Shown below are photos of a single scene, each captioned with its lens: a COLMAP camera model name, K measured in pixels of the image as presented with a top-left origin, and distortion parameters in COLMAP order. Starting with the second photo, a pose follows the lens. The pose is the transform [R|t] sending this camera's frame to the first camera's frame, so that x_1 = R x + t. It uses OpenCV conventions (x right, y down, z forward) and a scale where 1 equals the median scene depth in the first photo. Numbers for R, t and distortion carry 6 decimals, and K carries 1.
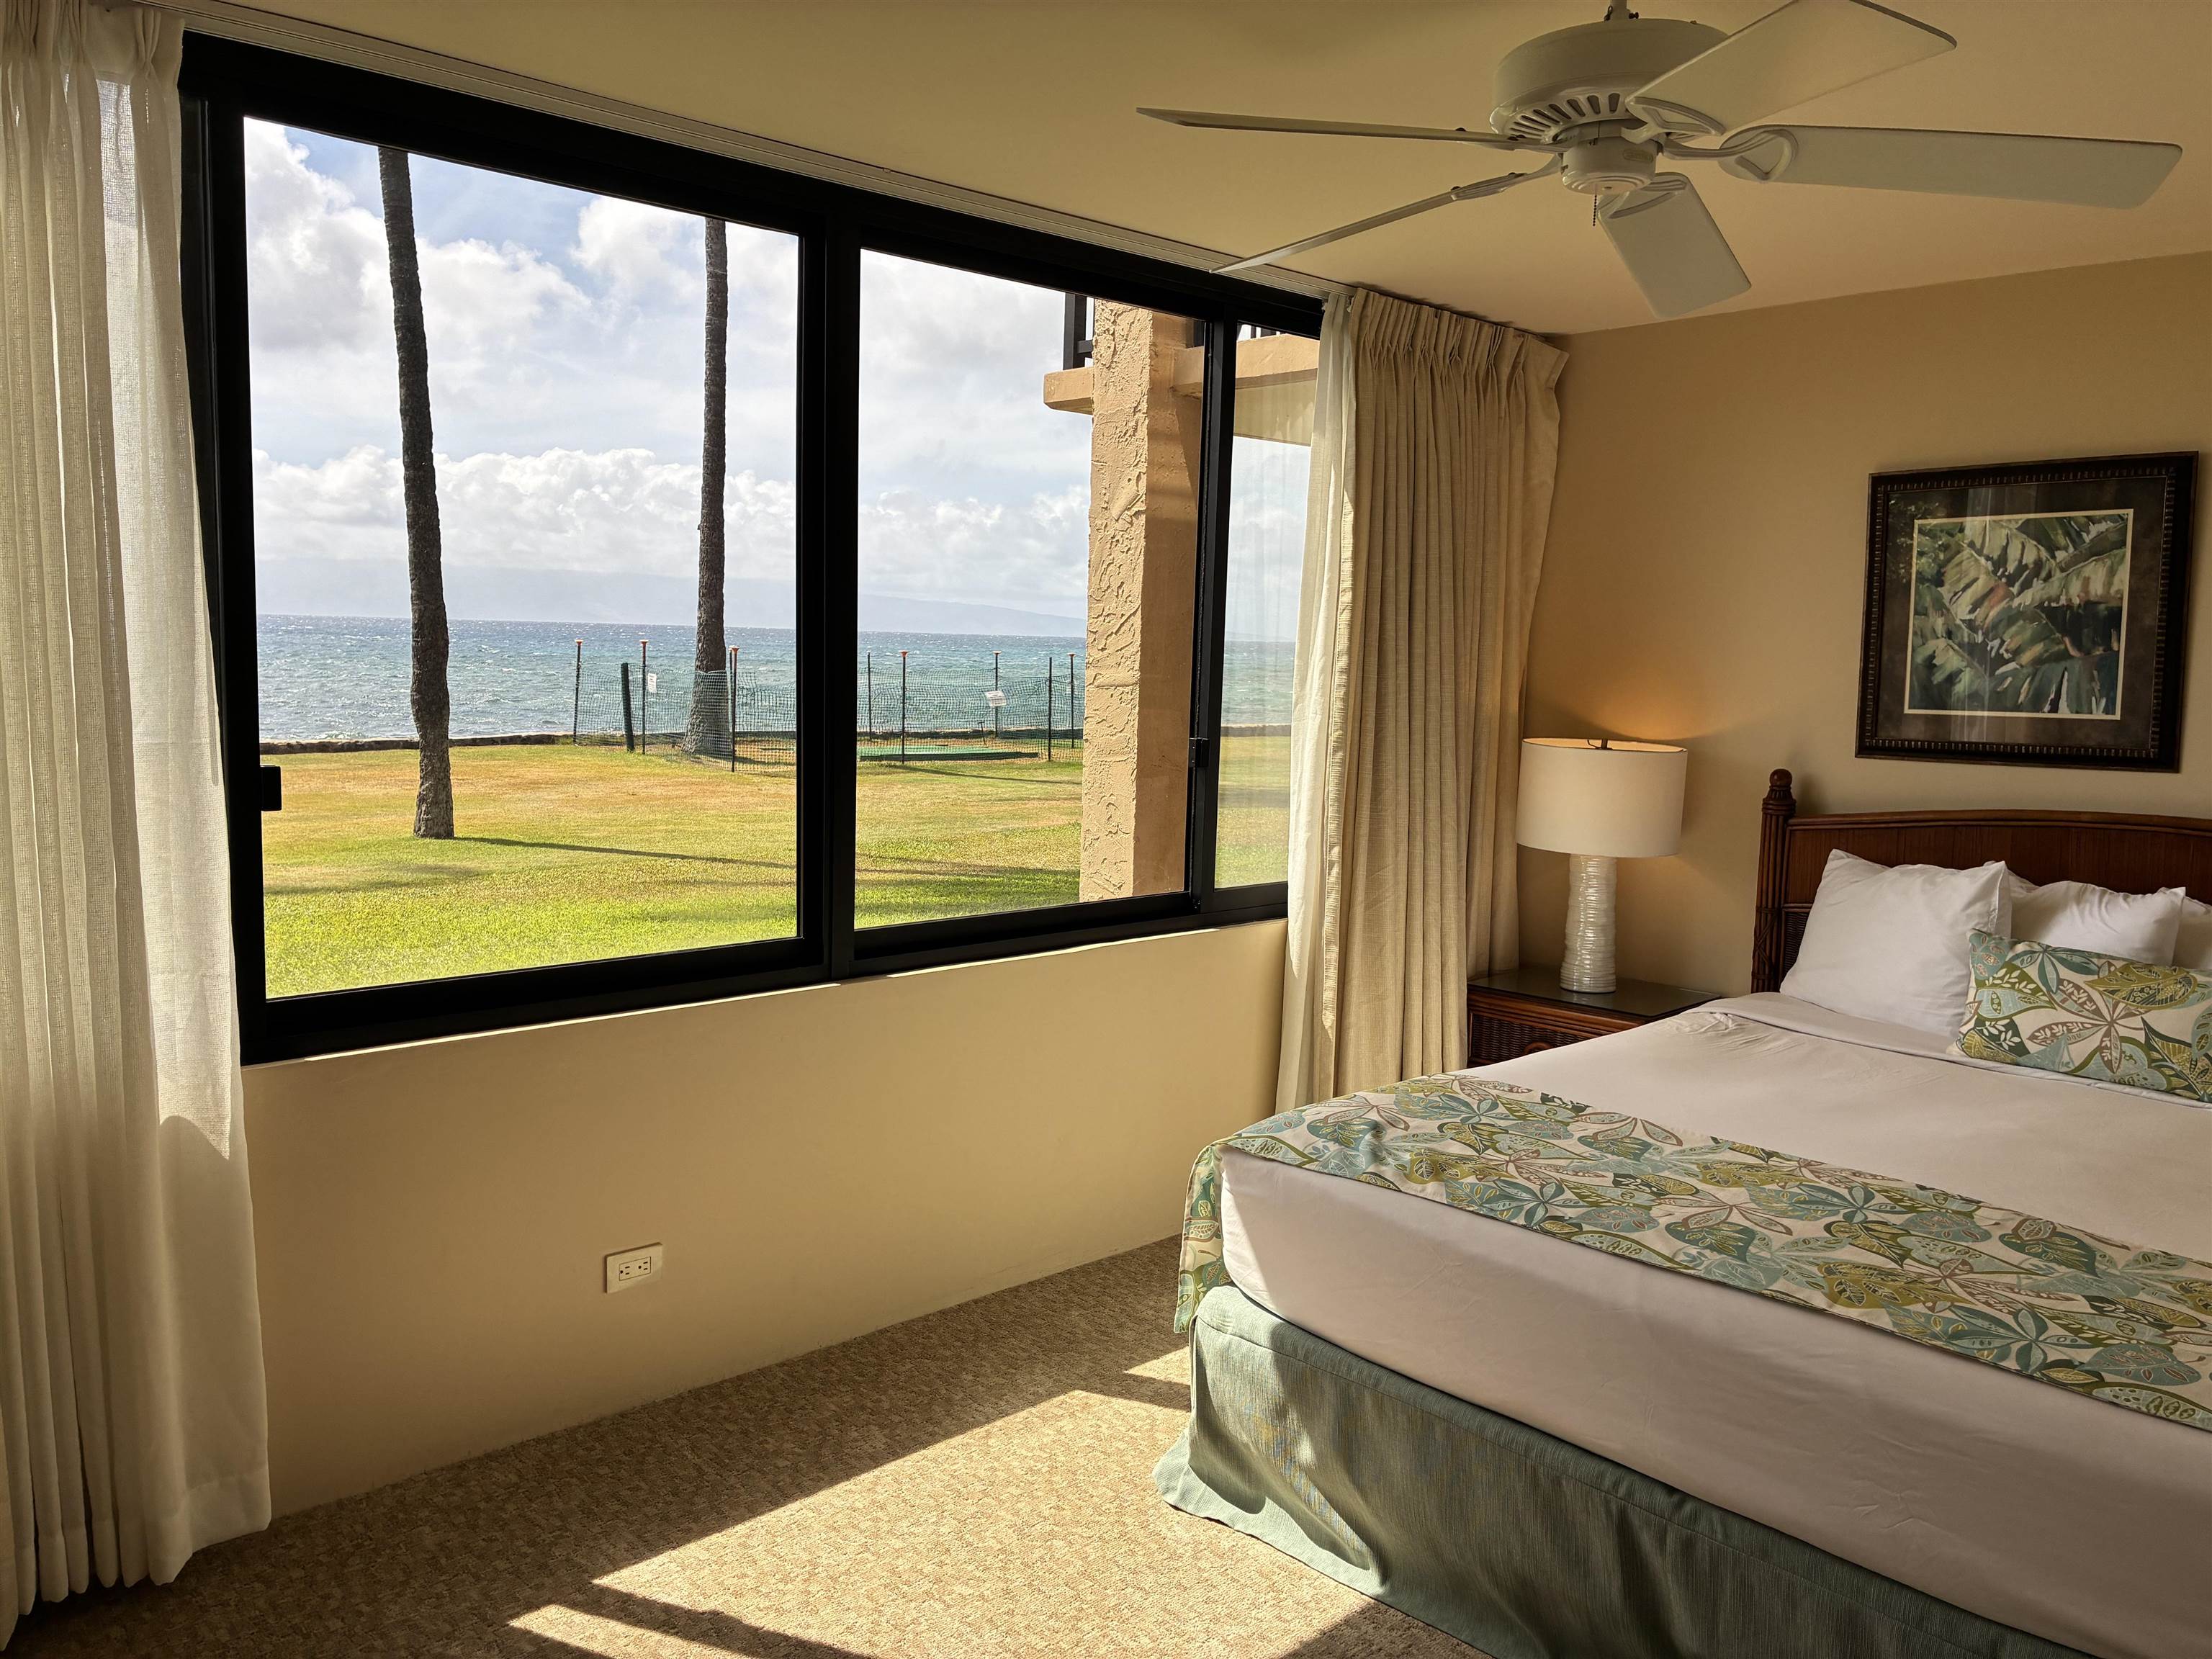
lens RADIAL K [[1655.7, 0, 1106.0], [0, 1655.7, 829.5], [0, 0, 1]] dist [-0.002923, -0.008301]
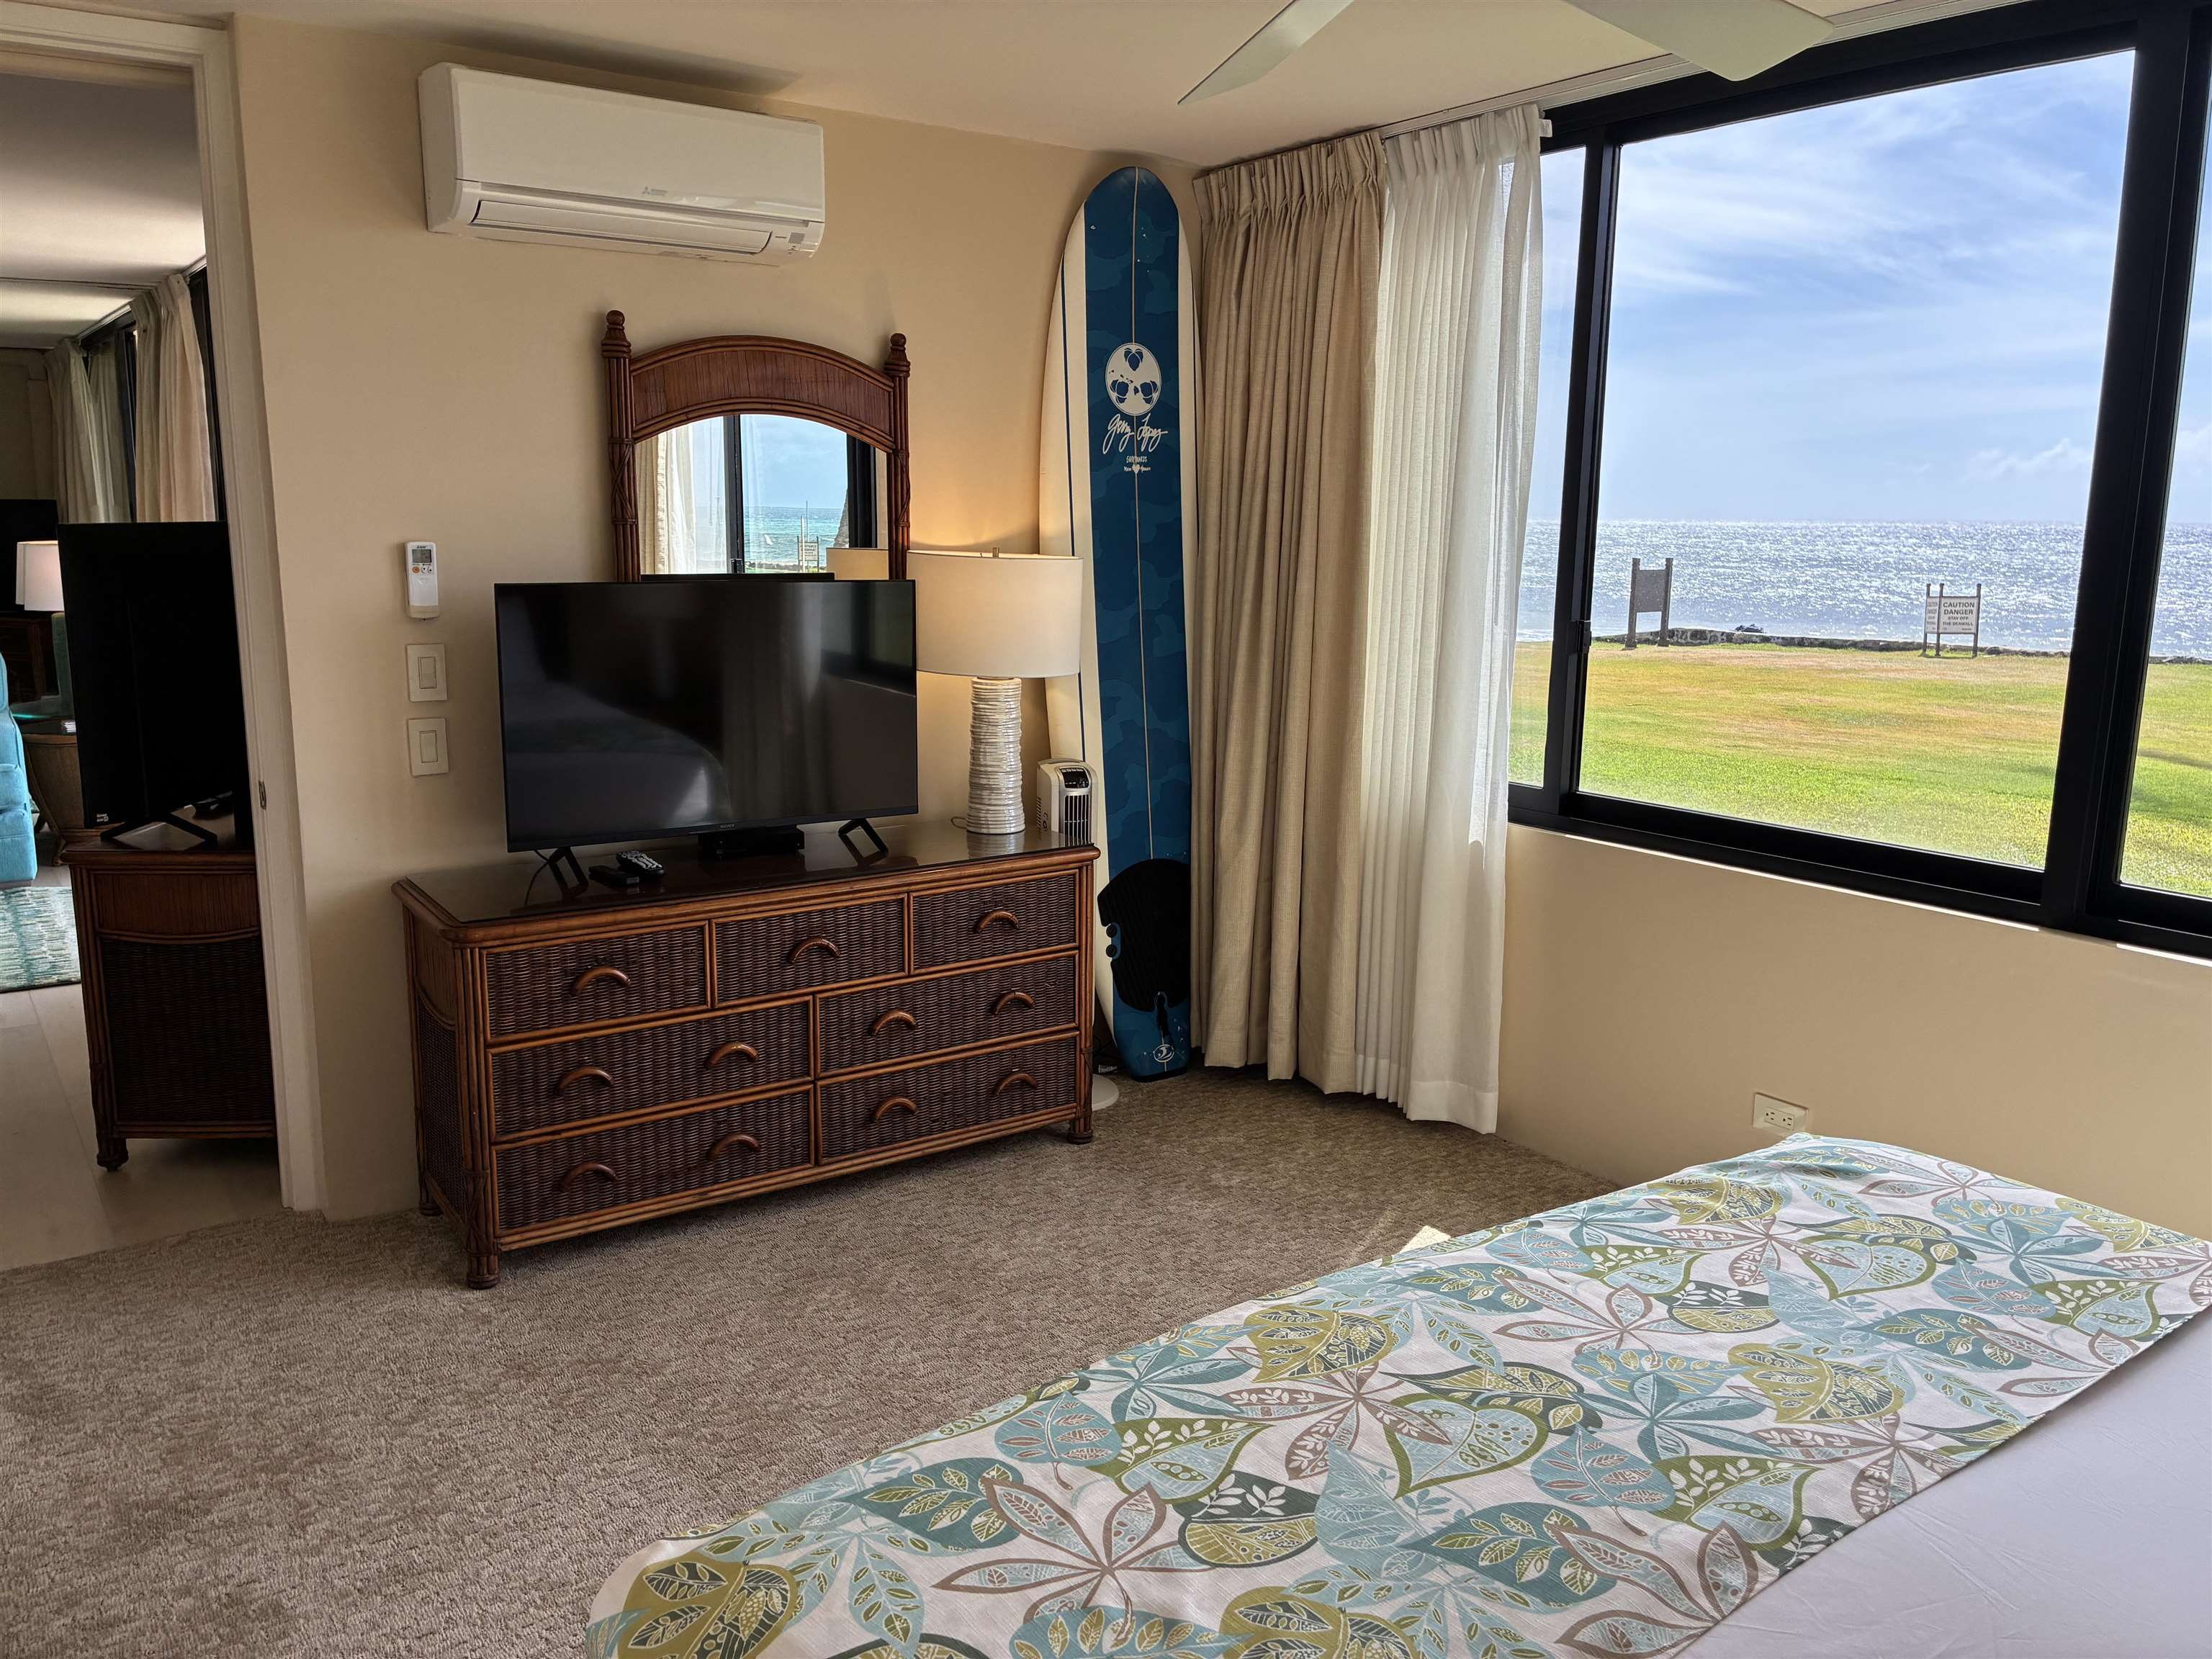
lens RADIAL K [[1784.1, 0, 1106.0], [0, 1784.1, 829.5], [0, 0, 1]] dist [0.080045, -0.000685]
pose [[-0.106868, 0.156422, -0.981892, 0.797861], [-0.126151, 0.977433, 0.169442, -0.053405], [0.986238, 0.141974, -0.084724, 0.596108]]
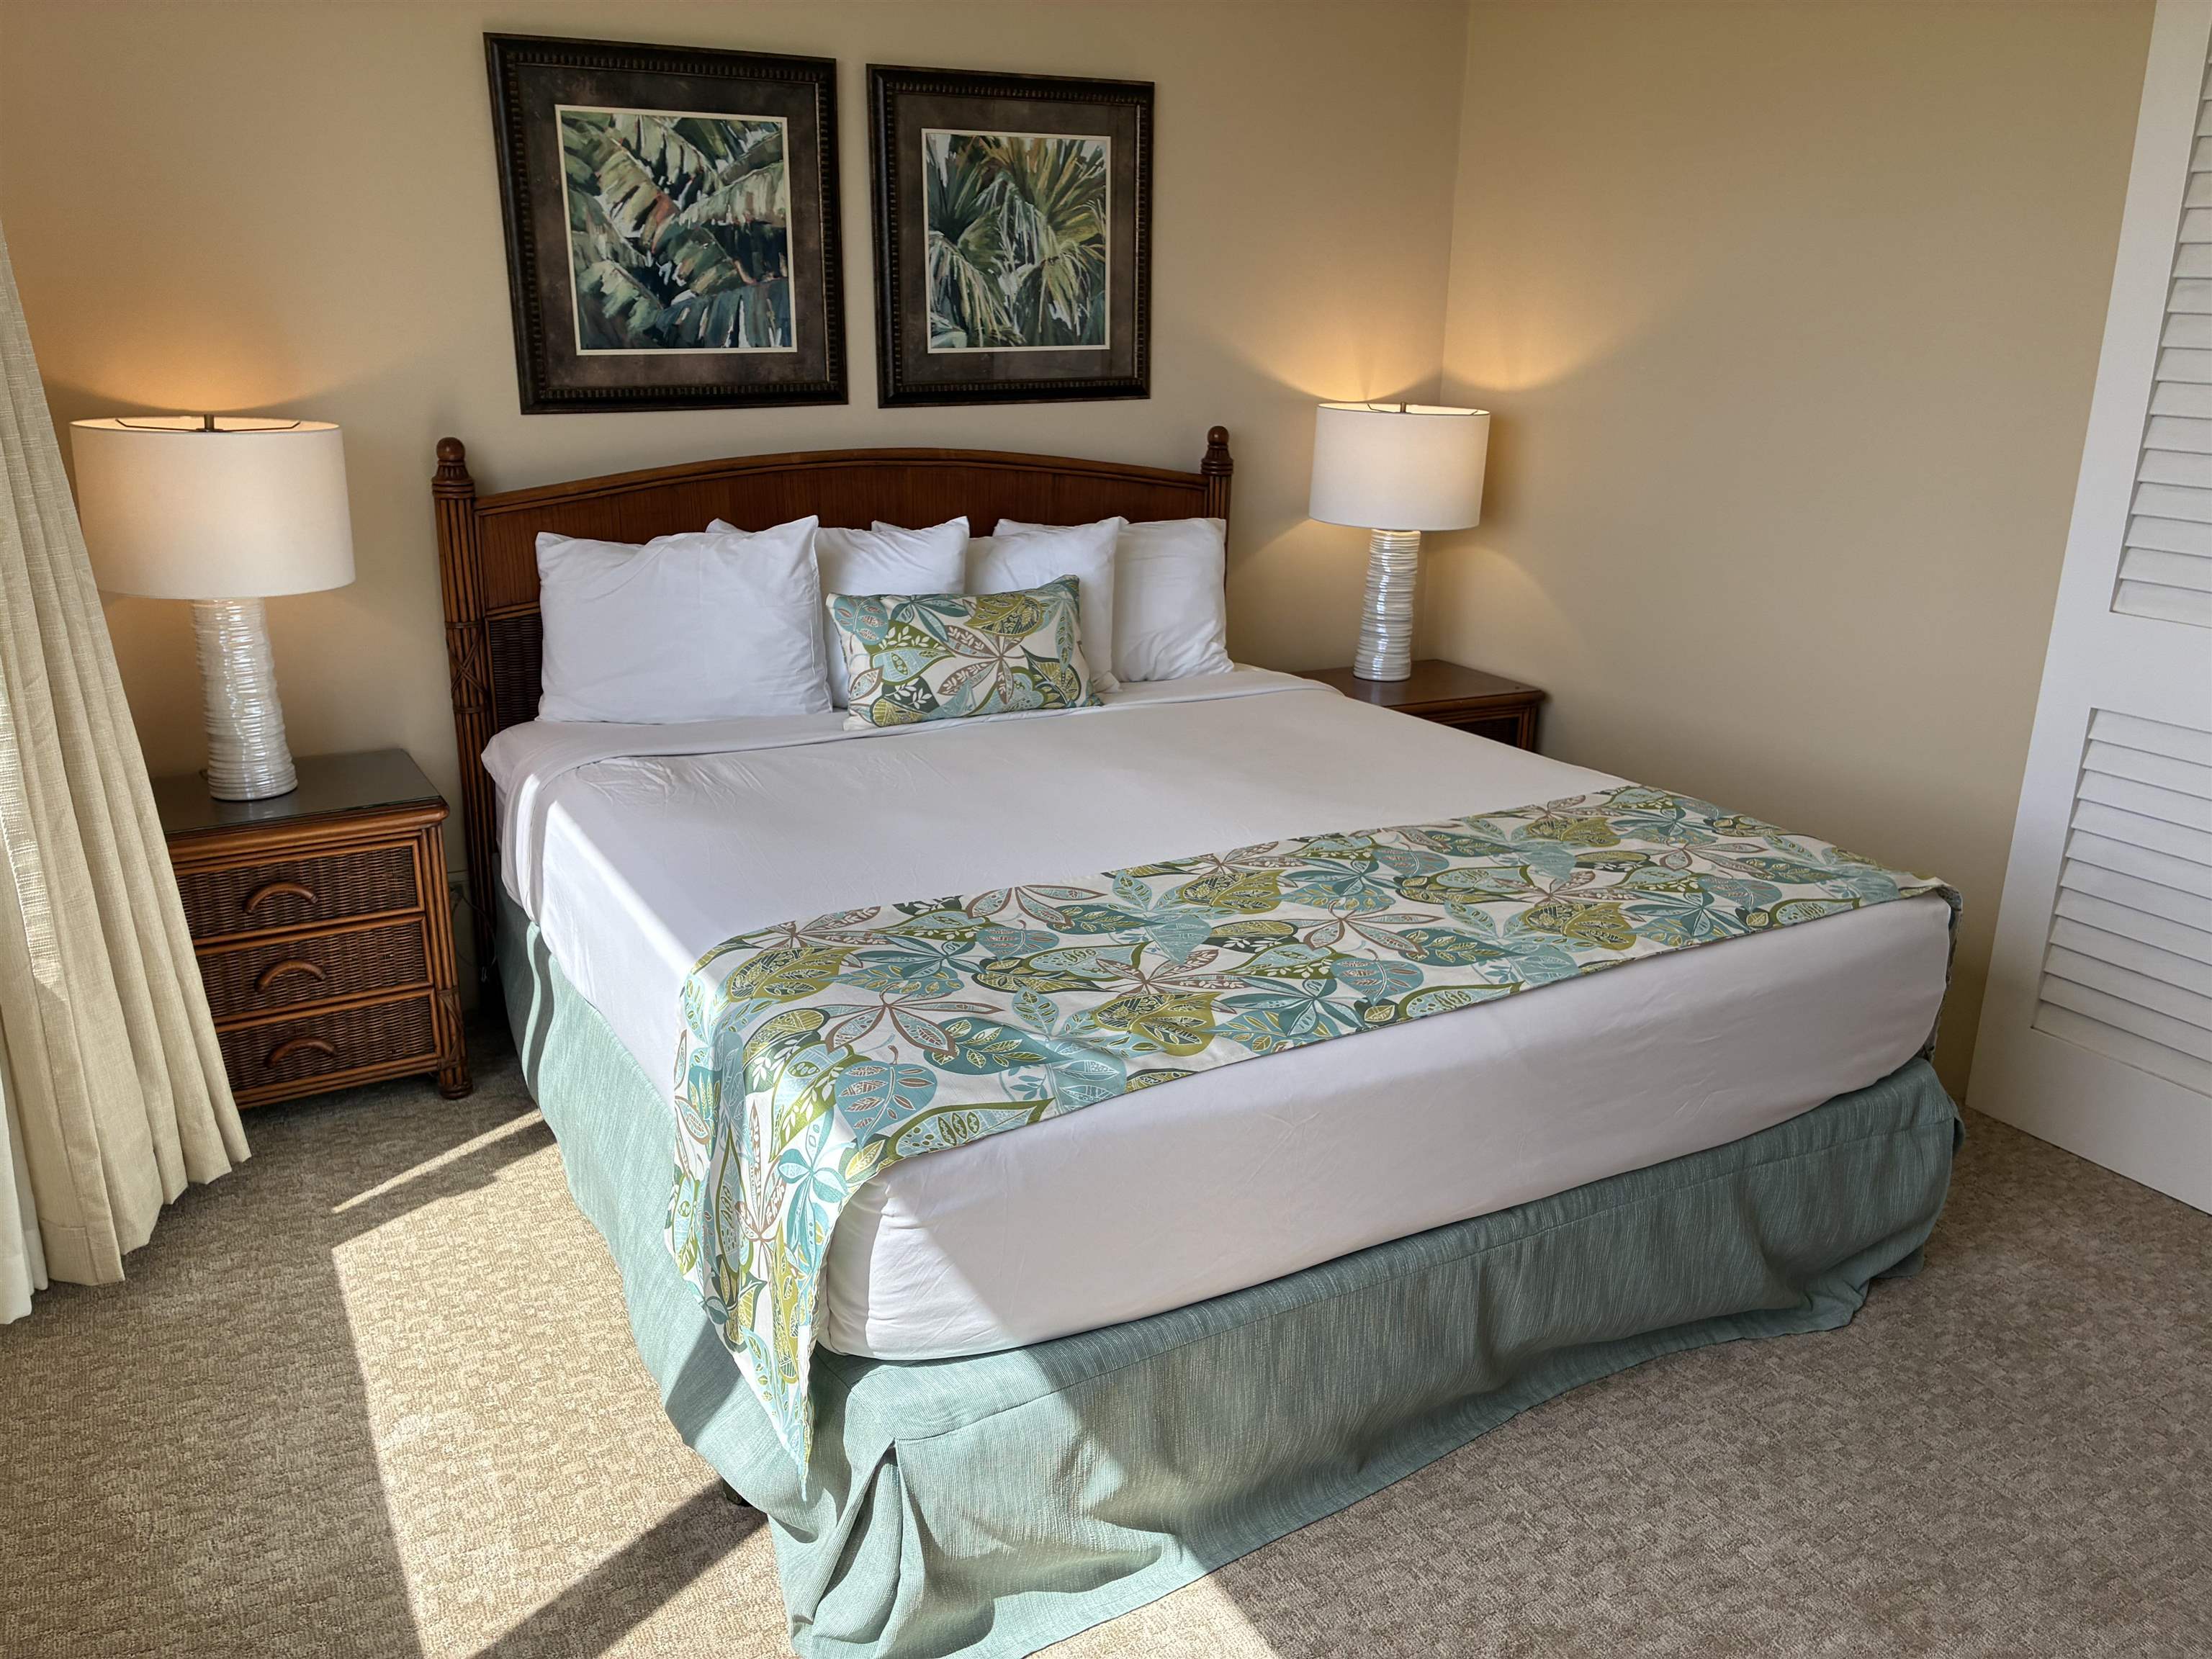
lens RADIAL K [[1655.7, 0, 1106.0], [0, 1655.7, 829.5], [0, 0, 1]] dist [-0.002923, -0.008301]
pose [[0.240143, -0.302621, 0.922362, -0.344056], [0.097791, 0.952874, 0.287172, -0.067280], [-0.965799, 0.021237, 0.258419, 0.644505]]
